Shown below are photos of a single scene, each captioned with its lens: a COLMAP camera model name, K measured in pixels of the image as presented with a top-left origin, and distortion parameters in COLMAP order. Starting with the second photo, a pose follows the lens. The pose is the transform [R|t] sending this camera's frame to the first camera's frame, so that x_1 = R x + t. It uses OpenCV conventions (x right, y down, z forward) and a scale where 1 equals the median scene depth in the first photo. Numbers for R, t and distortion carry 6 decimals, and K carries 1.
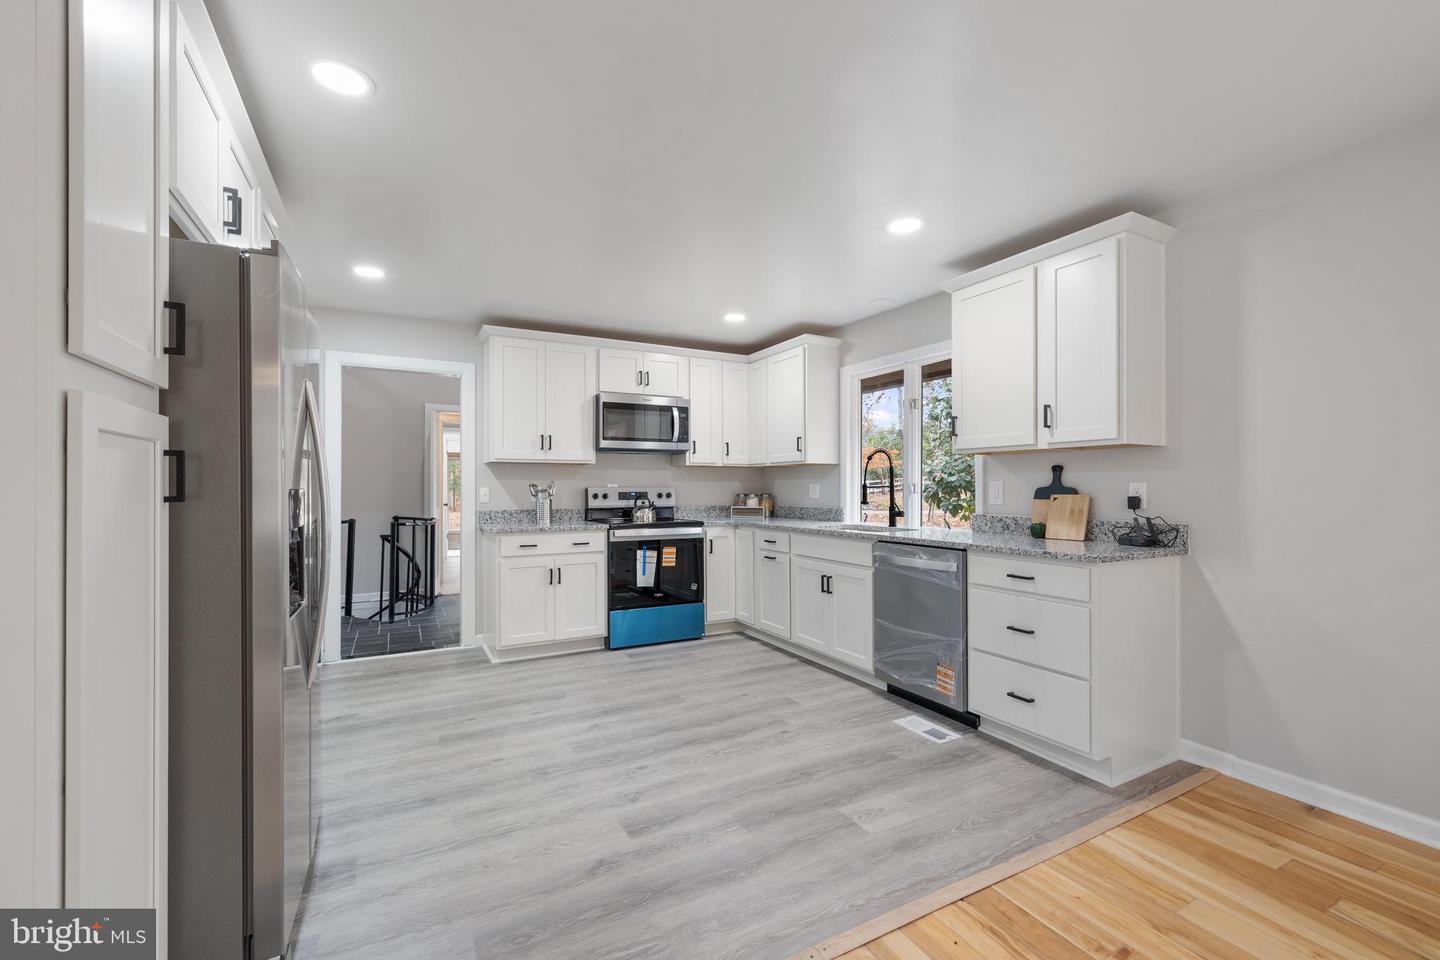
lens RADIAL K [[603.0, 0, 720.0], [0, 603.0, 480.0], [0, 0, 1]] dist [0.000402, 0.000862]
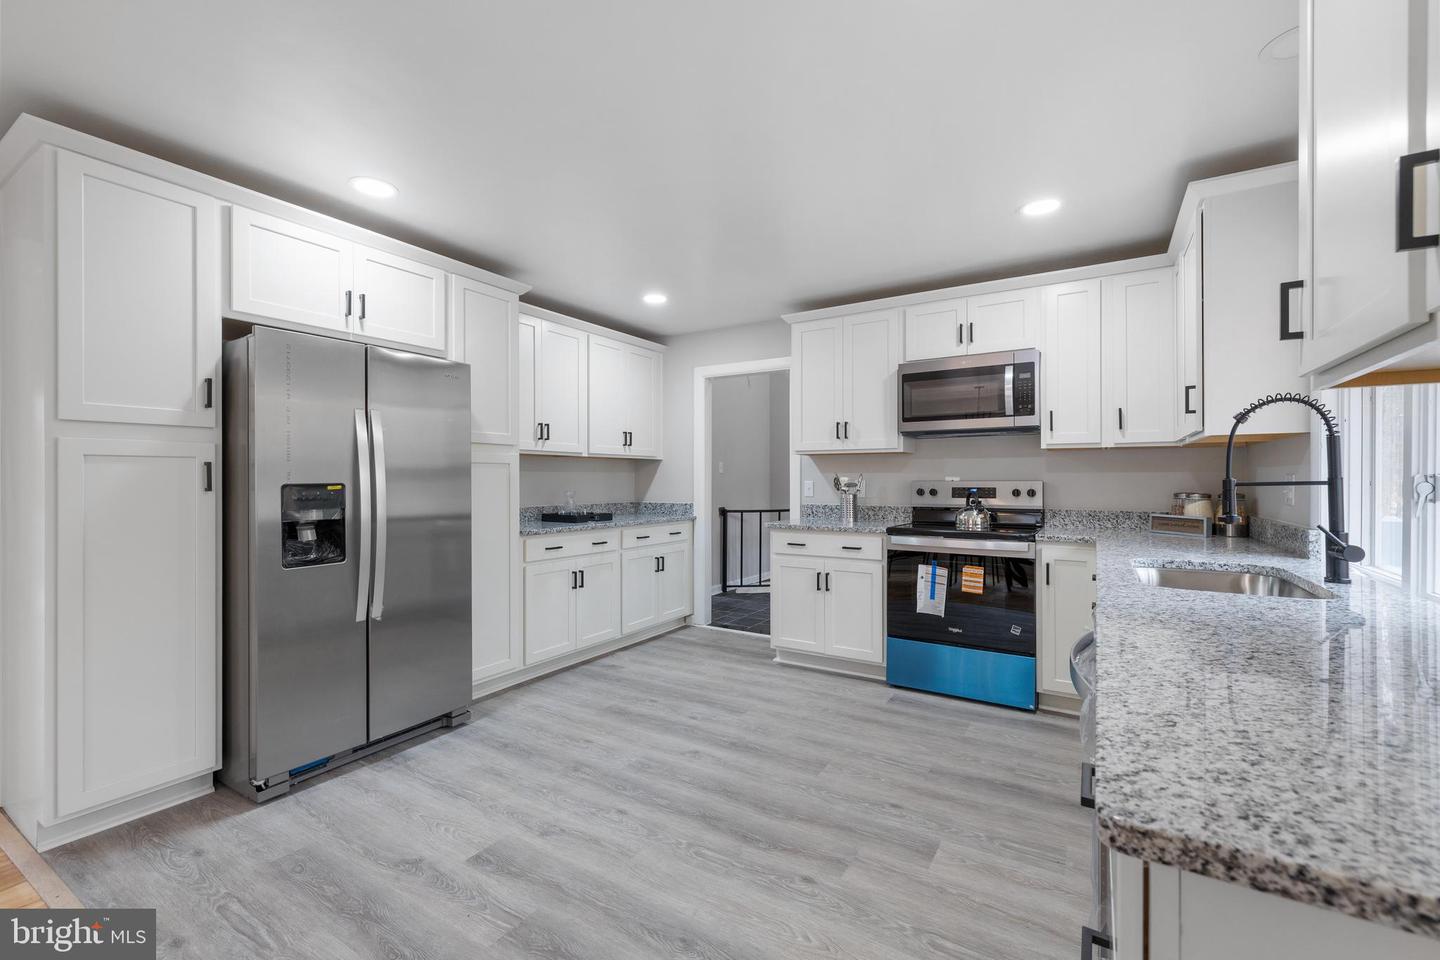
lens RADIAL K [[603.0, 0, 720.0], [0, 603.0, 480.0], [0, 0, 1]] dist [0.000402, 0.000862]
pose [[0.499663, 0.003163, -0.866214, 0.411607], [0.010283, 0.999901, 0.009582, 0.000401], [0.866159, -0.013695, 0.499581, 0.425951]]
